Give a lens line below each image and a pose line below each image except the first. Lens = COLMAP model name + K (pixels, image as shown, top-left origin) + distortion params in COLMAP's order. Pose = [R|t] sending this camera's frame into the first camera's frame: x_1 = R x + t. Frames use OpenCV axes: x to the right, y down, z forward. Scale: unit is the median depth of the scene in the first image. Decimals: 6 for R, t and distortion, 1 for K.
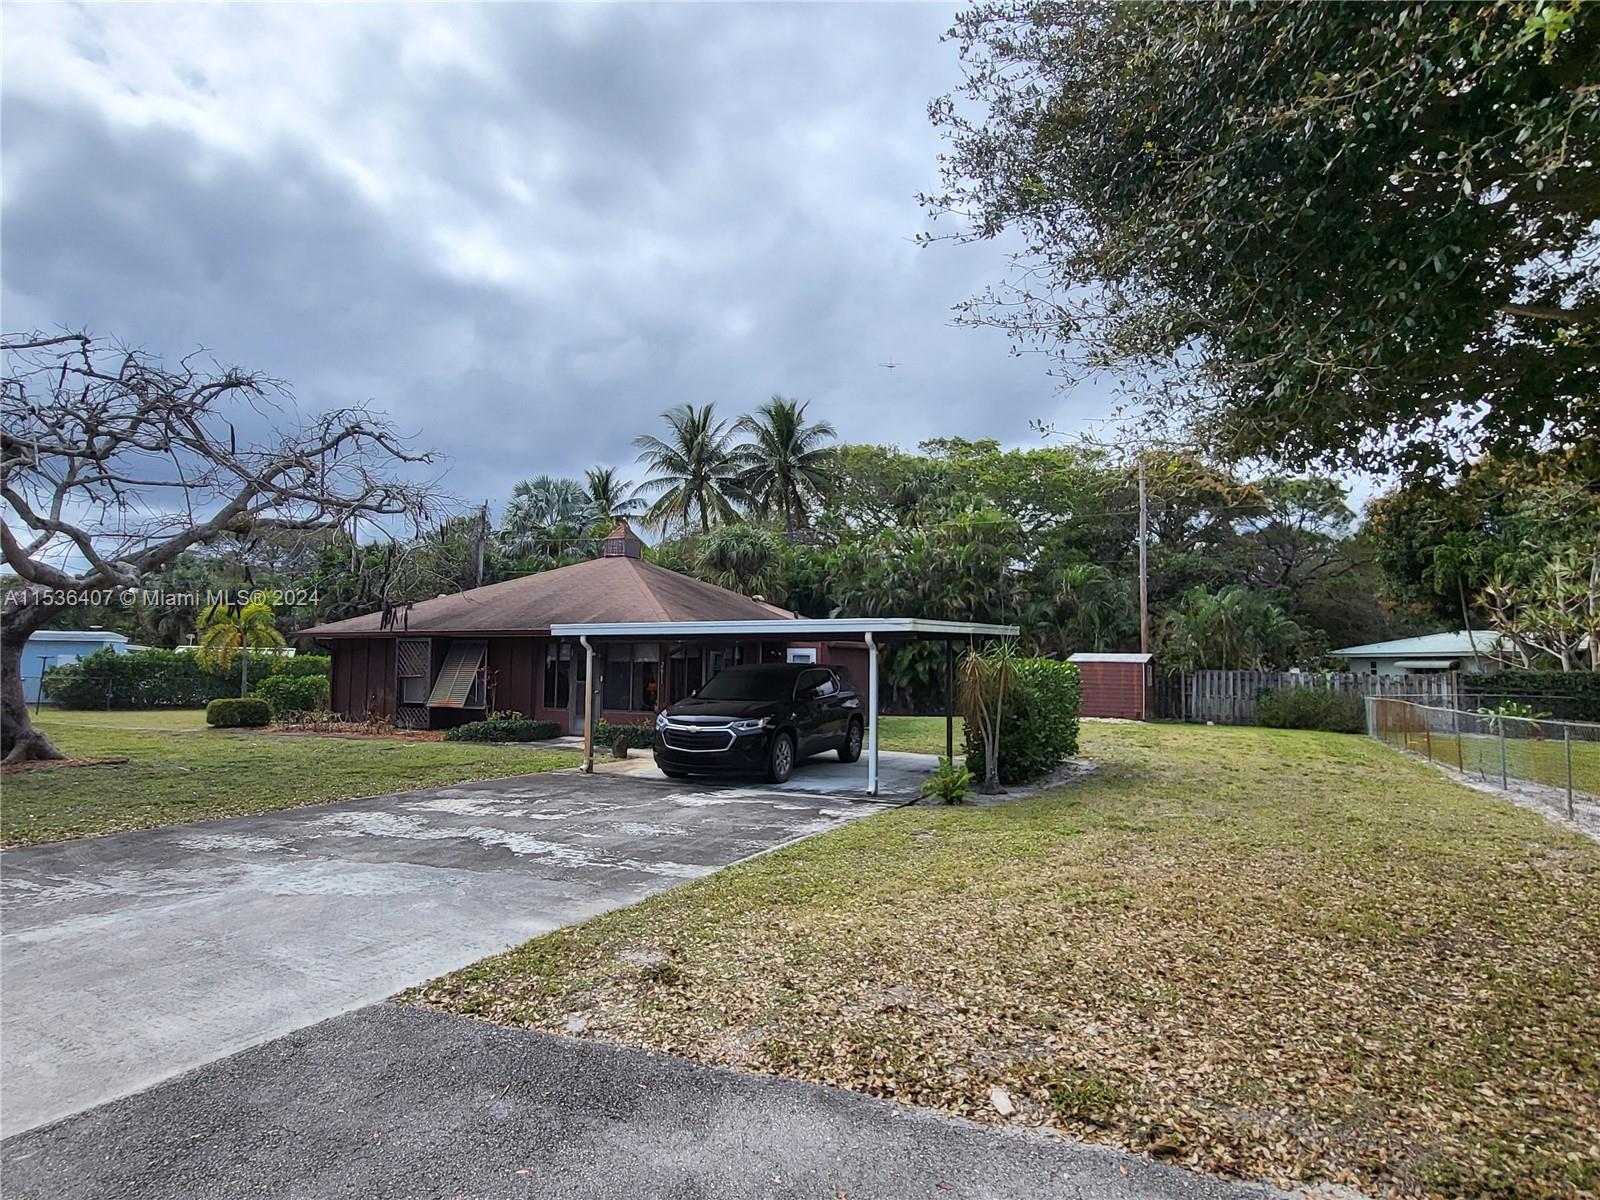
lens RADIAL K [[899.4, 0, 806.7], [0, 899.4, 603.1], [0, 0, 1]] dist [-0.000077, -0.004129]
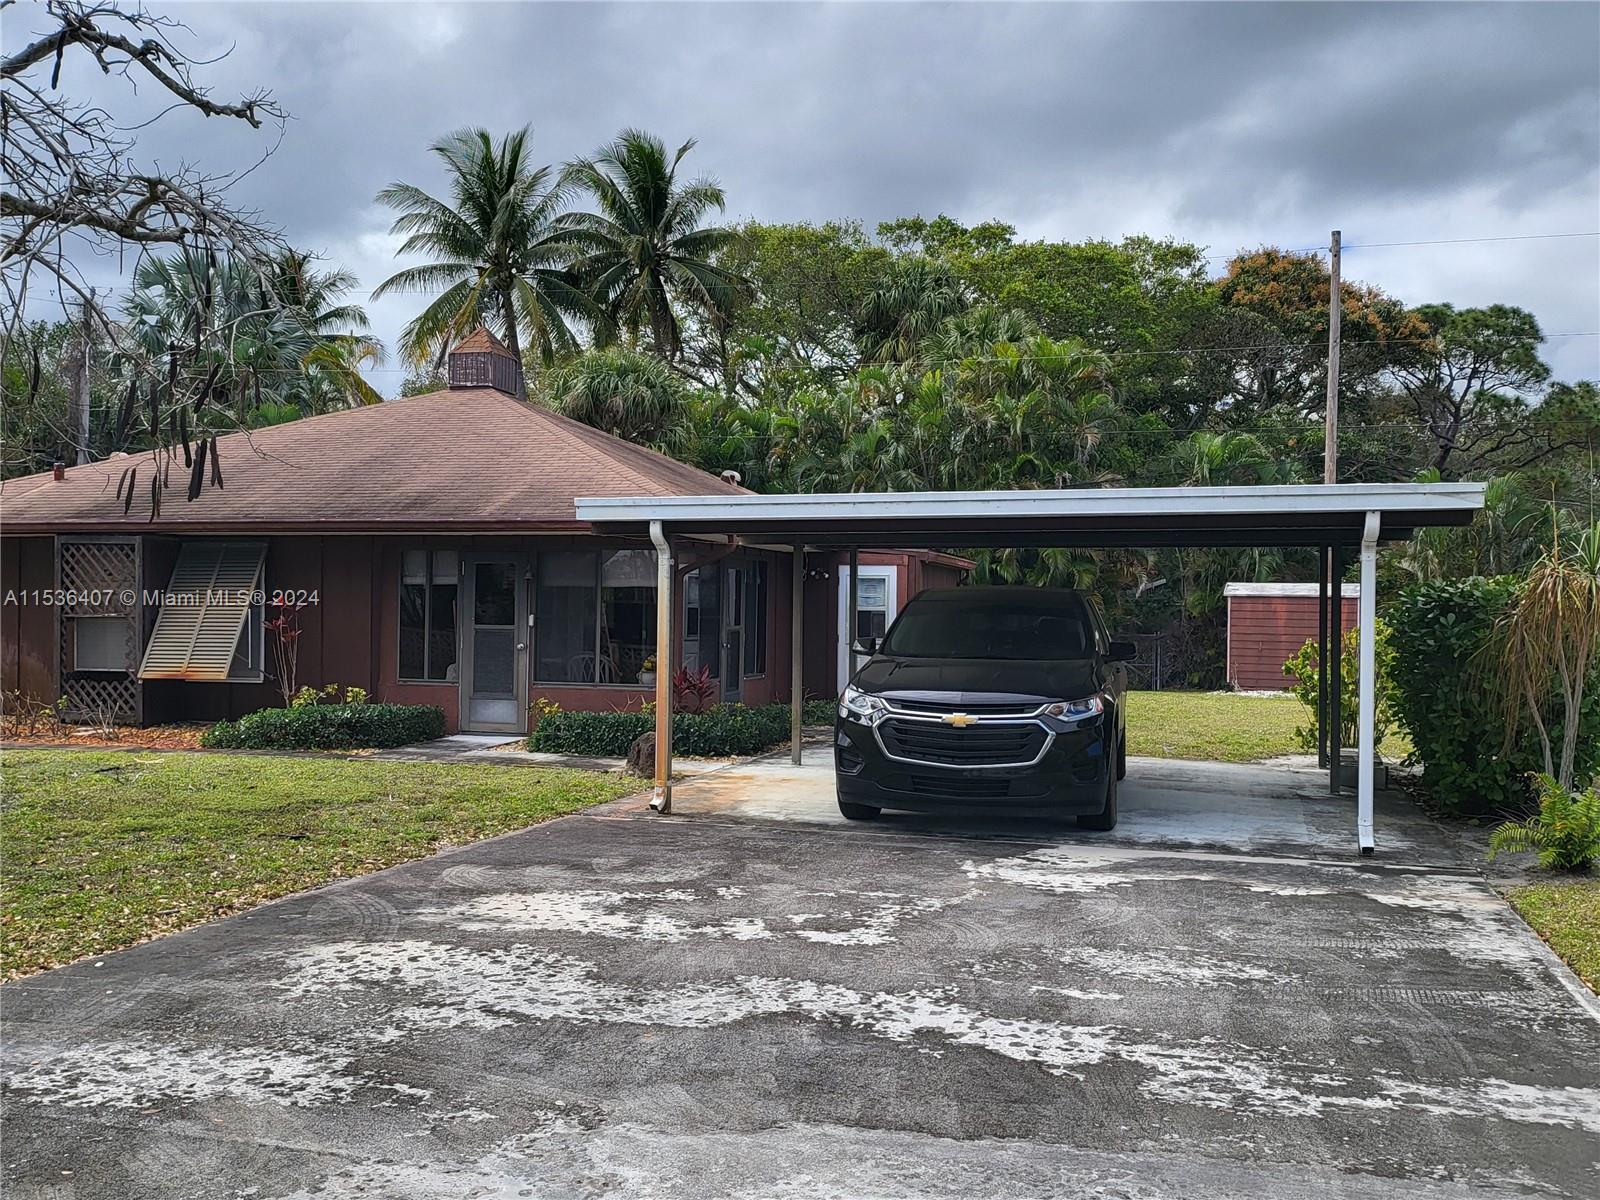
lens RADIAL K [[1445.4, 0, 807.9], [0, 1445.4, 612.2], [0, 0, 1]] dist [0.045784, -0.009688]
pose [[0.985825, 0.002015, 0.167763, -0.142875], [-0.013713, 0.997550, 0.068598, 0.015012], [-0.167214, -0.069926, 0.983438, 0.123536]]
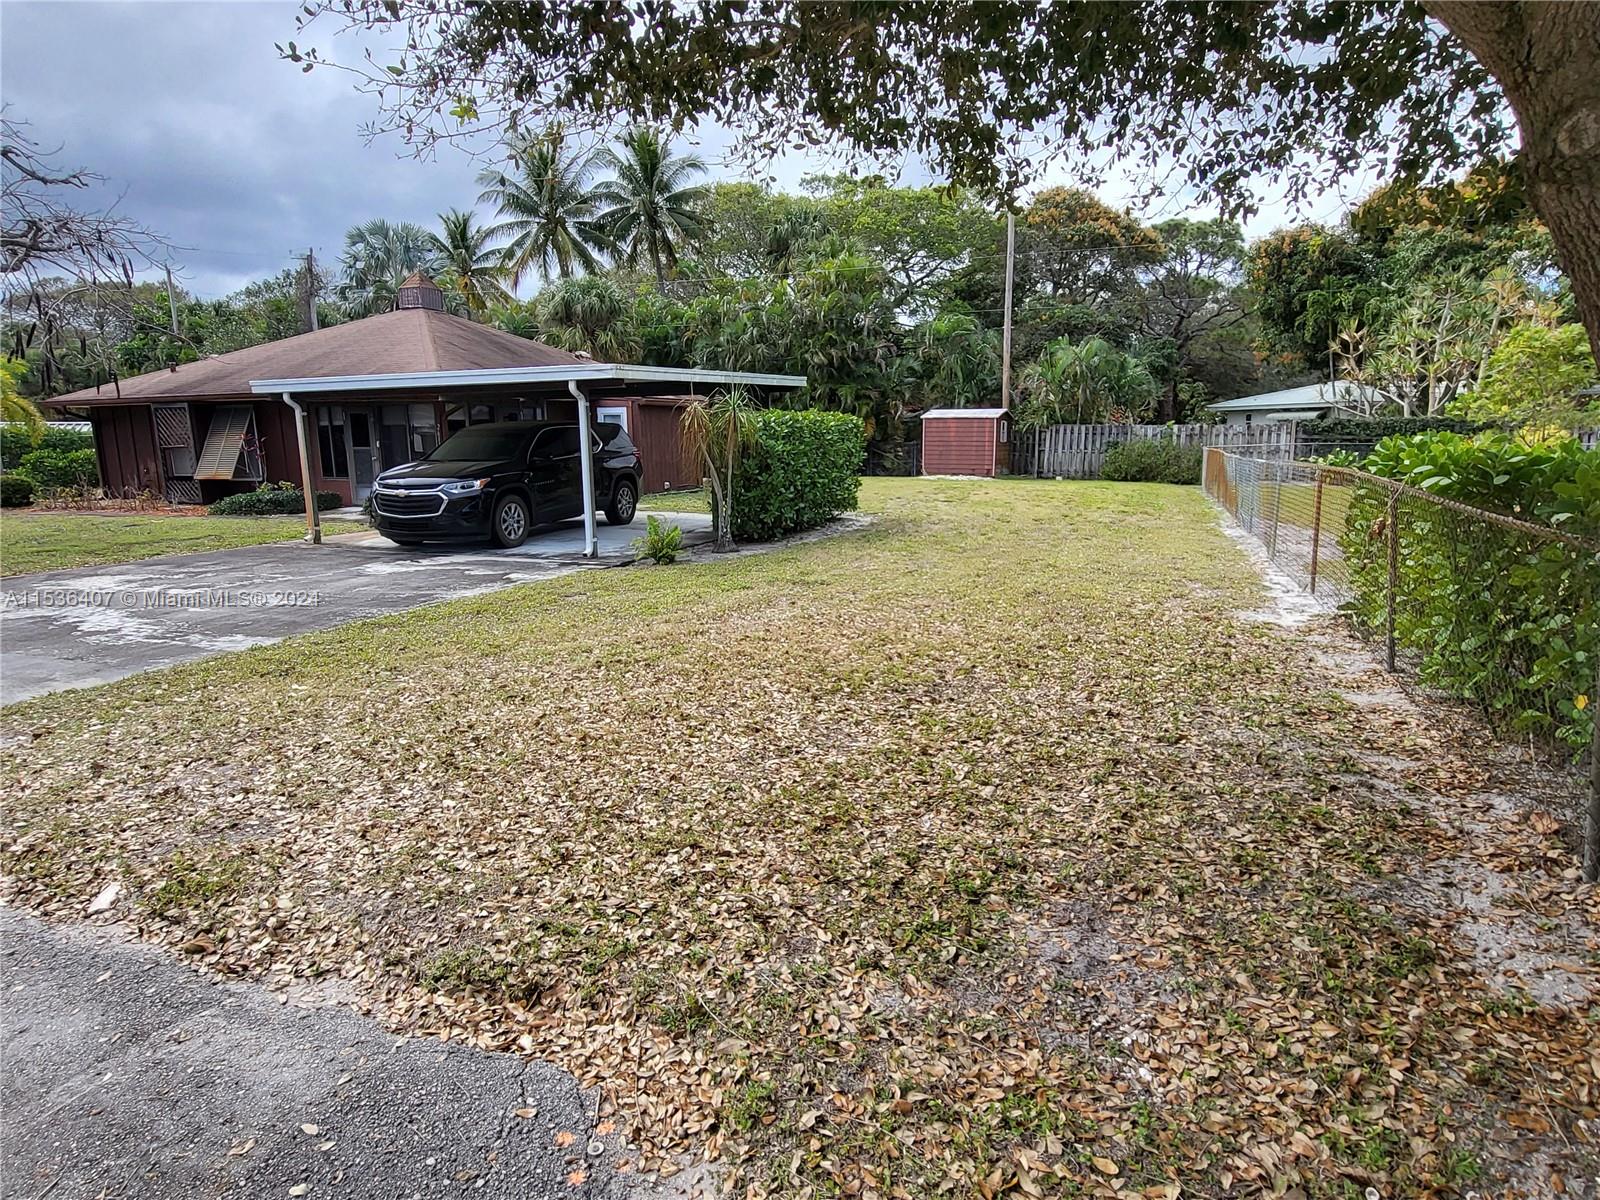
lens RADIAL K [[899.4, 0, 806.7], [0, 899.4, 603.1], [0, 0, 1]] dist [-0.000077, -0.004129]
pose [[0.996820, -0.034771, 0.071706, 0.094690], [0.015420, 0.966947, 0.254512, 0.009110], [-0.078185, -0.252597, 0.964407, 0.022354]]
